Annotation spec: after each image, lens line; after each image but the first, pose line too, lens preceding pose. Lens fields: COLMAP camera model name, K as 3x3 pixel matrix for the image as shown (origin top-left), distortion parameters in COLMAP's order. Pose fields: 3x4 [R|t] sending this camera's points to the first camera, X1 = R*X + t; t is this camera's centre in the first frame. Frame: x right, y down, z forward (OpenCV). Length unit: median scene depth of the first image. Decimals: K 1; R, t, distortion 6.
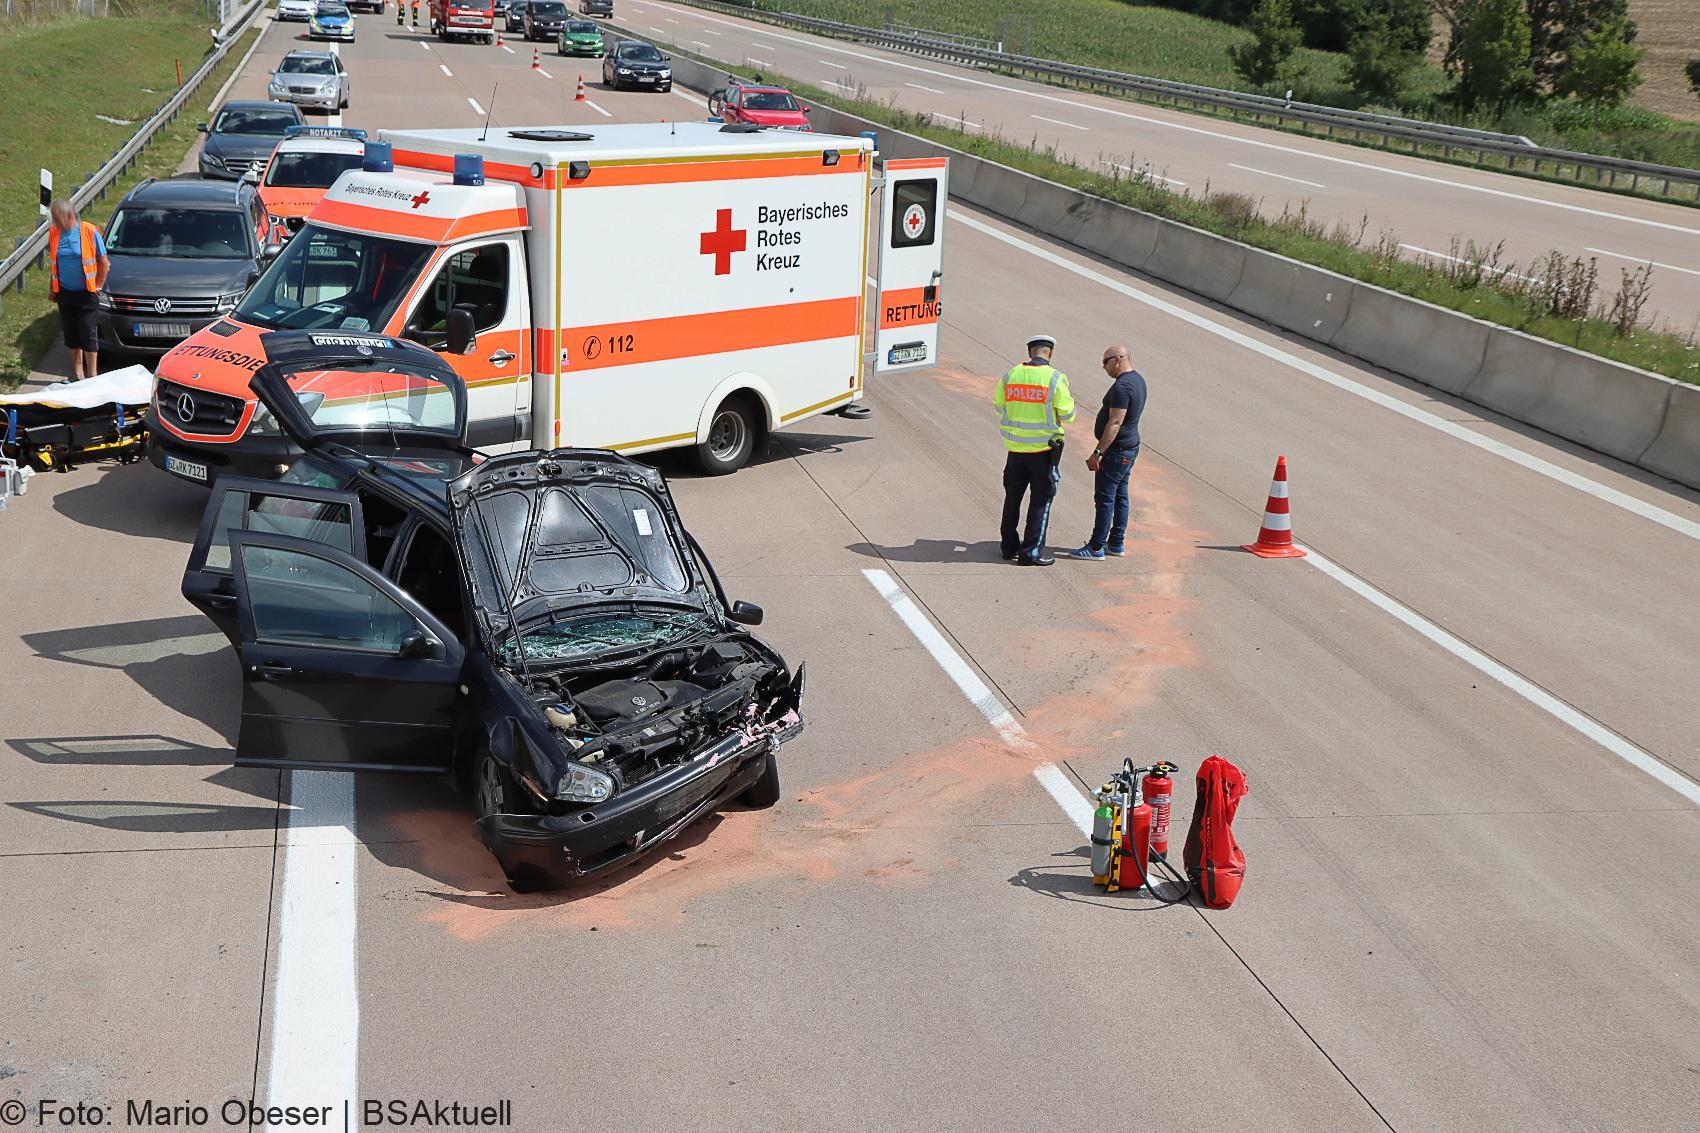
lens RADIAL K [[2331.2, 0, 824.0], [0, 2331.2, 552.3], [0, 0, 1]] dist [0.153081, 0.000000]
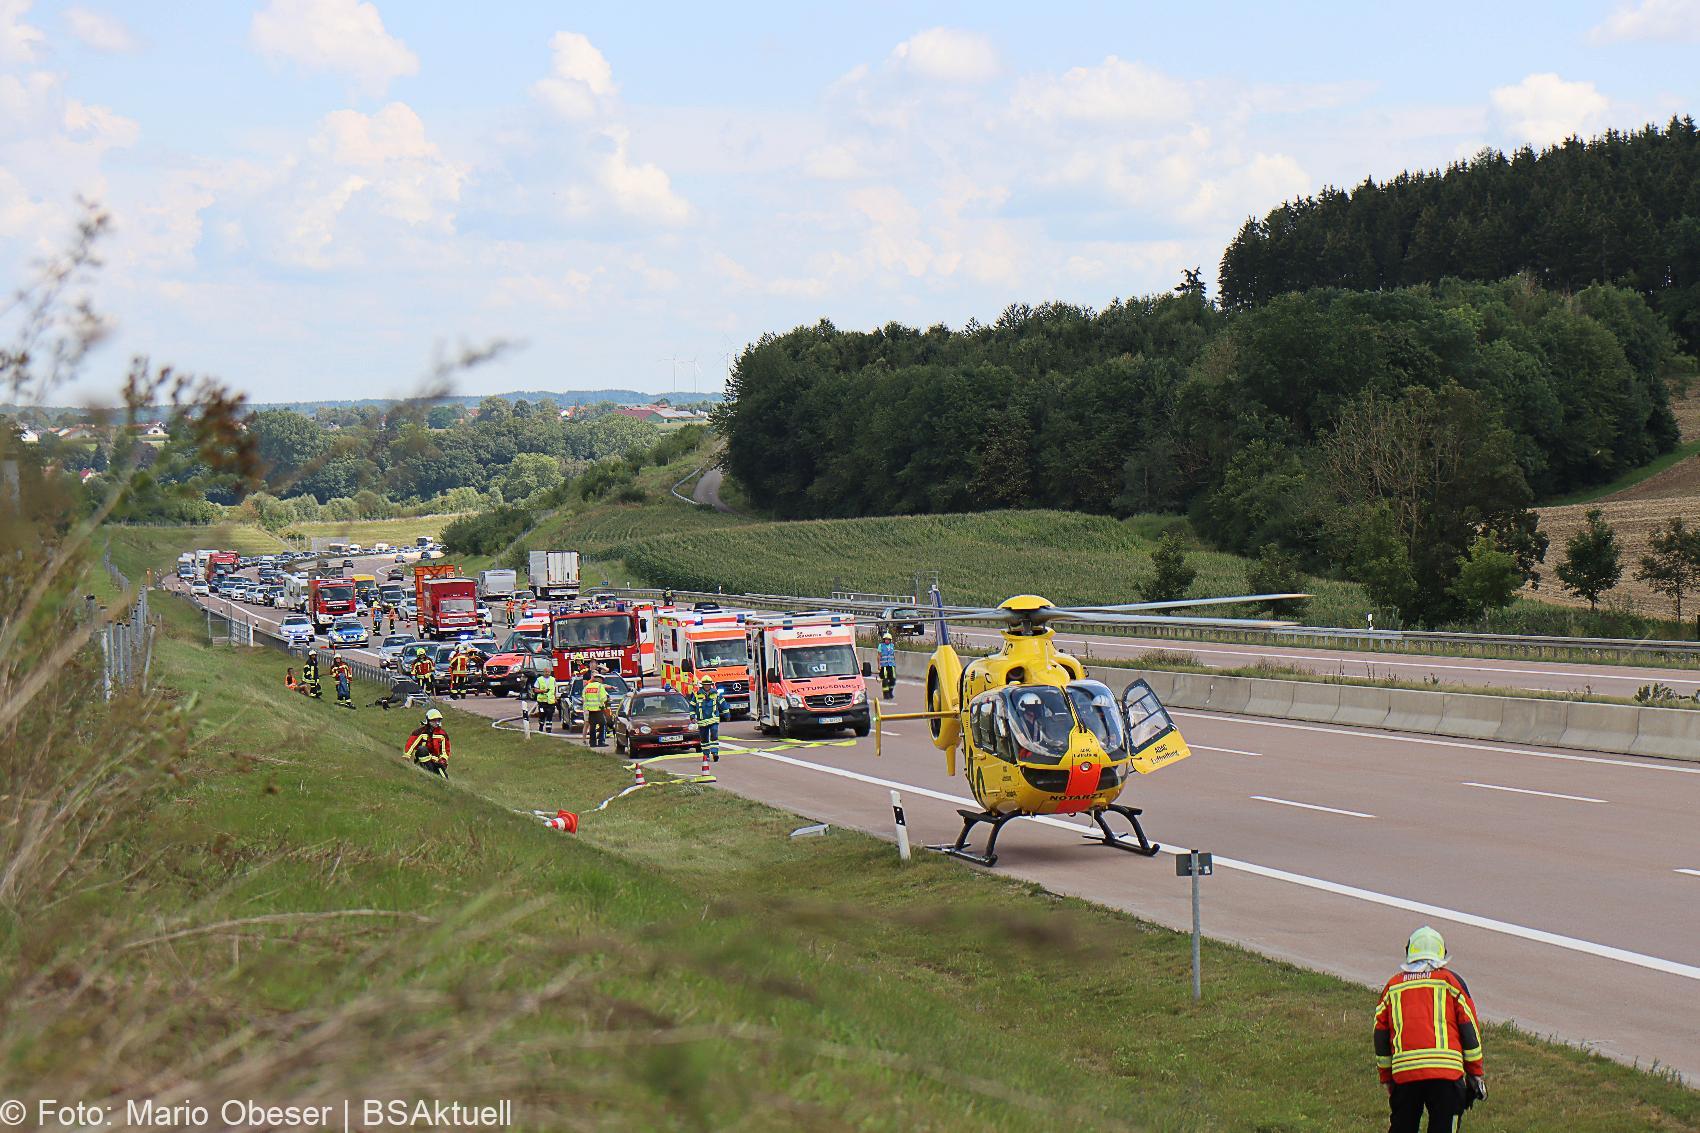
lens RADIAL K [[4309.2, 0, 809.6], [0, 4309.2, 585.8], [0, 0, 1]] dist [0.372499, 0.000000]
pose [[0.994998, -0.095788, -0.028336, 0.492372], [0.086696, 0.968995, -0.231373, 1.516963], [0.049621, 0.227759, 0.972452, -6.113995]]
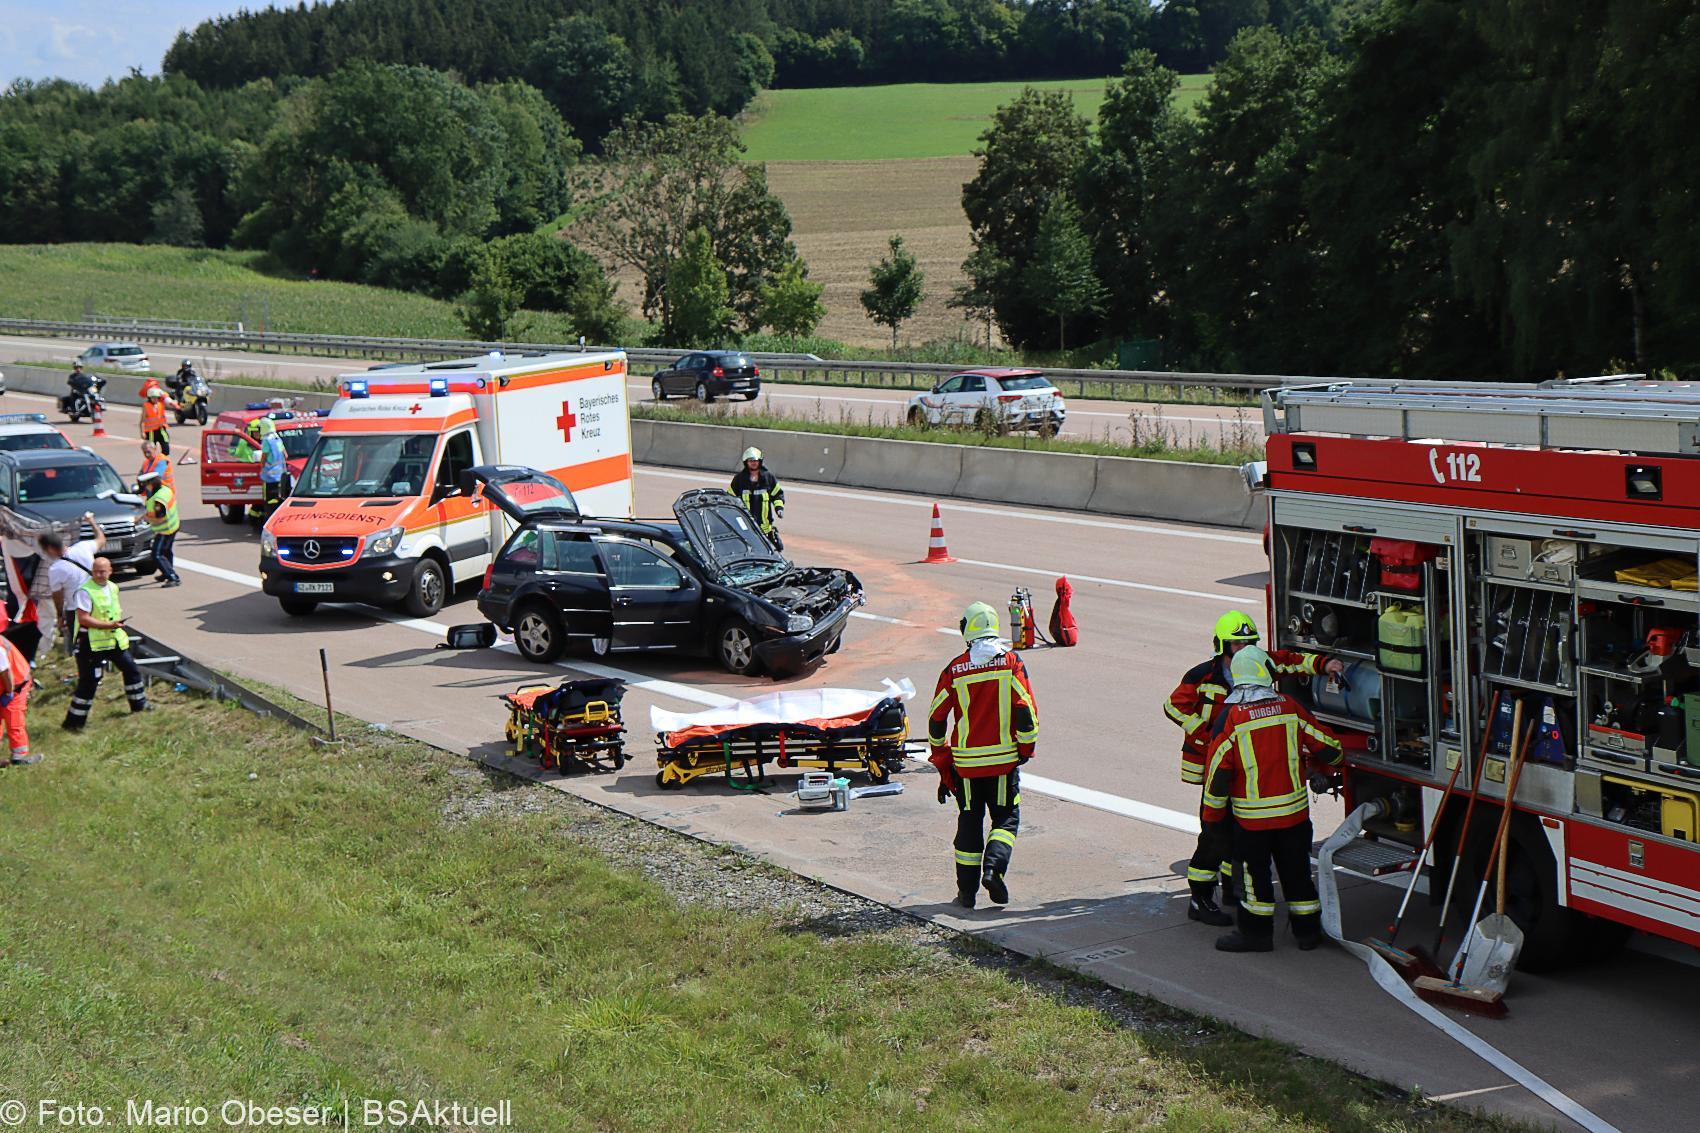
lens RADIAL K [[2595.8, 0, 859.7], [0, 2595.8, 574.8], [0, 0, 1]] dist [0.163434, 0.000000]
pose [[0.928711, -0.130058, 0.347246, -0.476219], [0.168273, 0.982313, -0.082129, 0.143022], [-0.330423, 0.134707, 0.934171, -0.673070]]
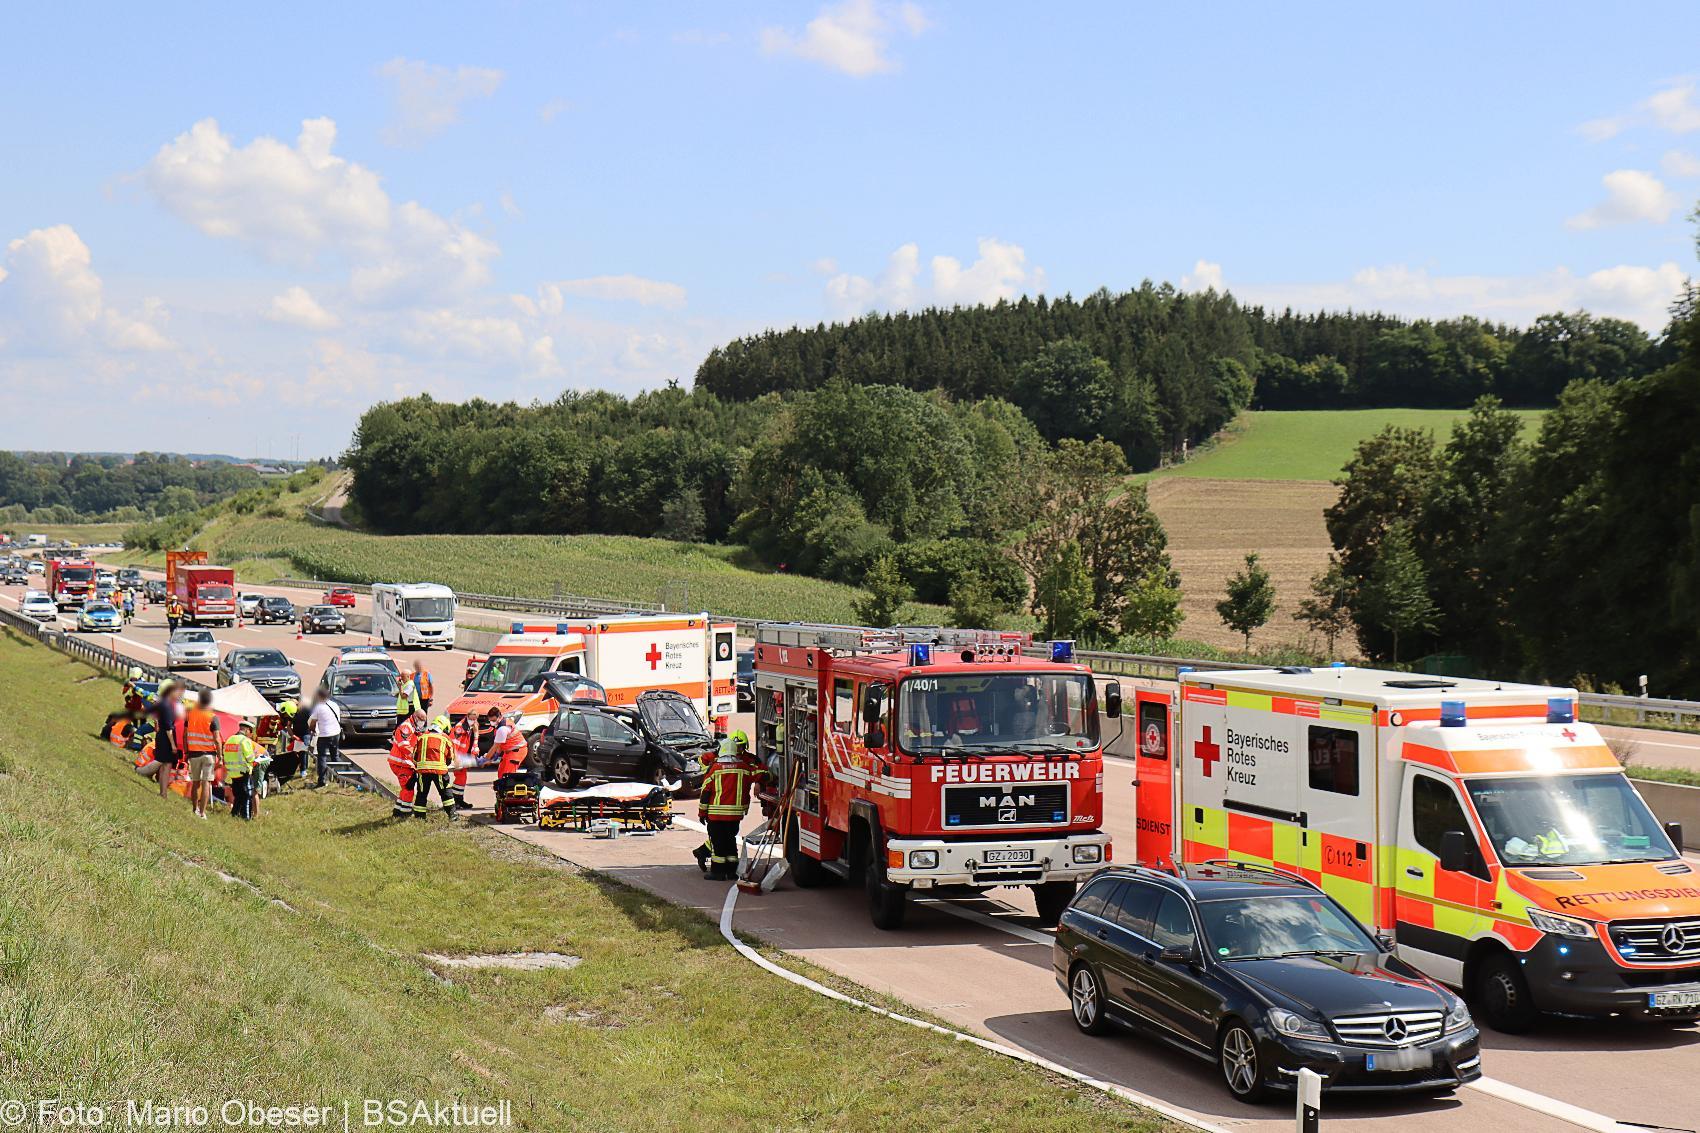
lens RADIAL K [[2595.8, 0, 821.2], [0, 2595.8, 533.4], [0, 0, 1]] dist [0.163434, 0.000000]
pose [[0.986751, -0.045190, 0.155822, -0.285340], [0.081976, 0.967682, -0.238477, 0.400804], [-0.140010, 0.248091, 0.958566, -1.641333]]
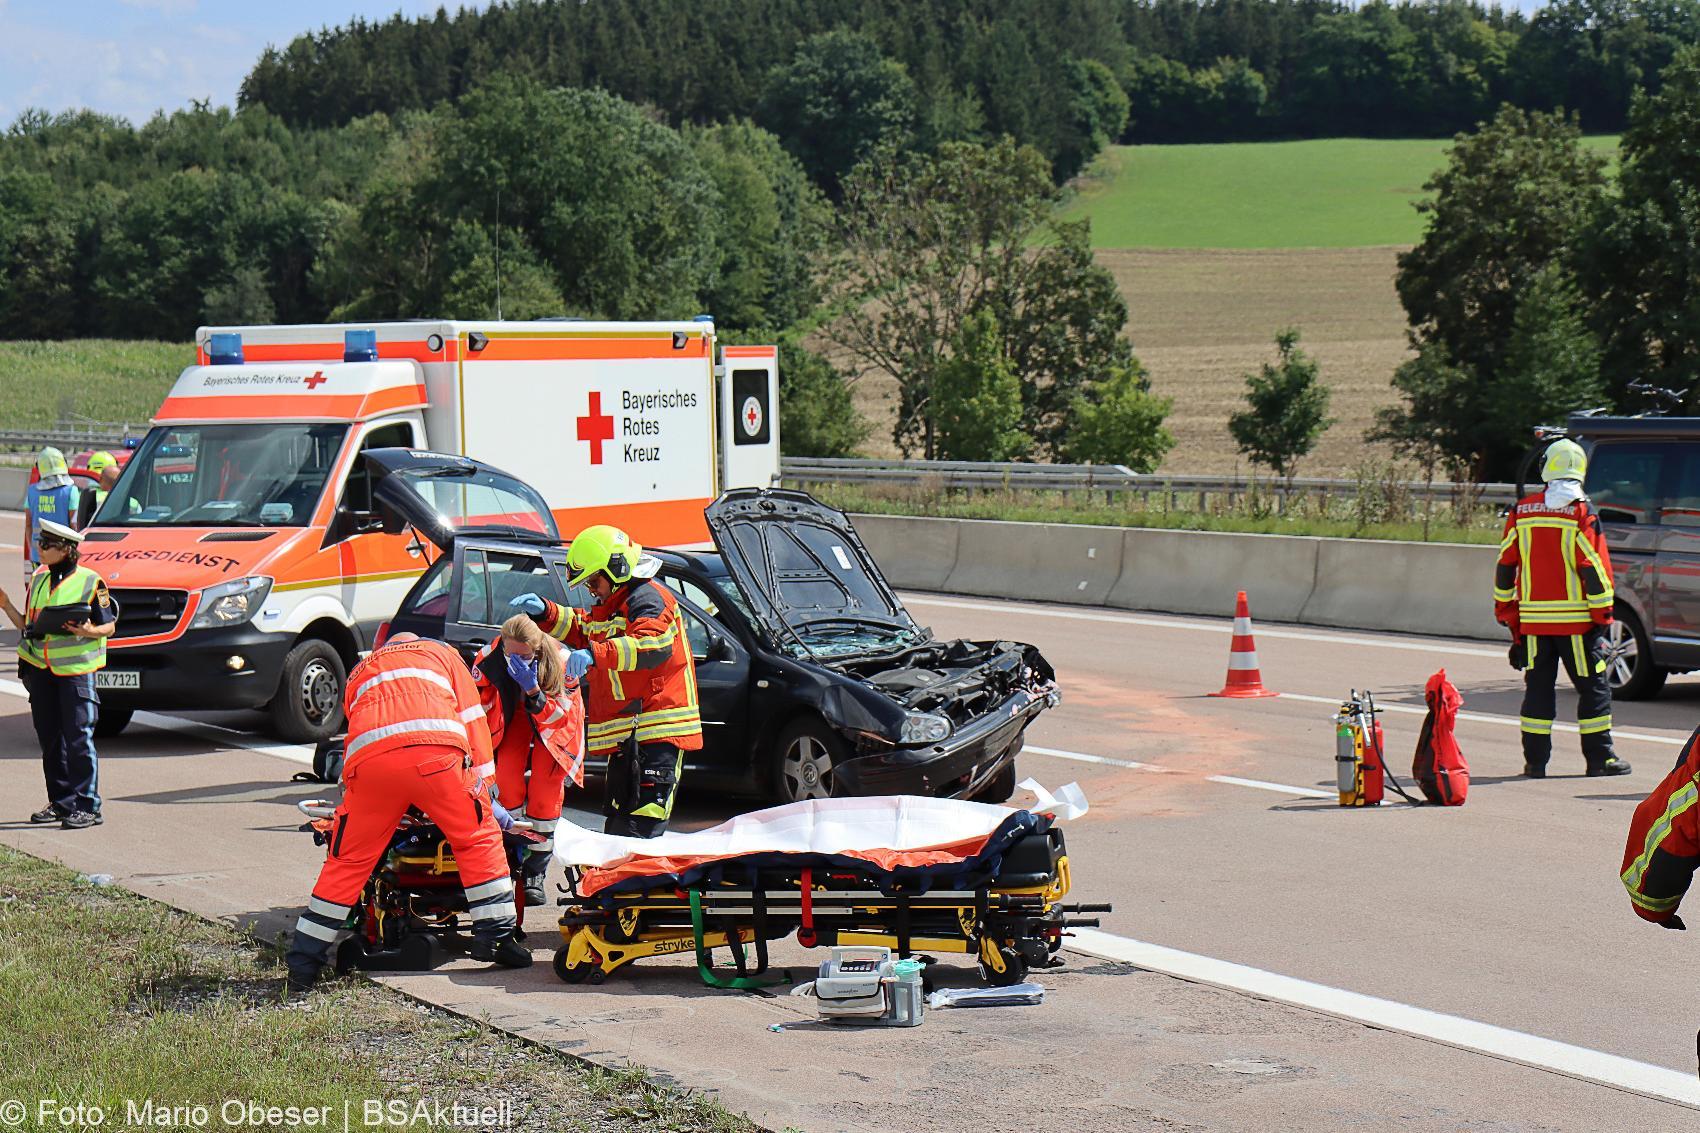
lens RADIAL K [[3899.5, 0, 843.2], [0, 3899.5, 574.5], [0, 0, 1]] dist [0.313861, 0.000000]
pose [[0.963375, -0.073098, 0.258004, -0.339198], [0.120698, 0.977361, -0.173773, 0.191586], [-0.239461, 0.198549, 0.950388, -0.426955]]
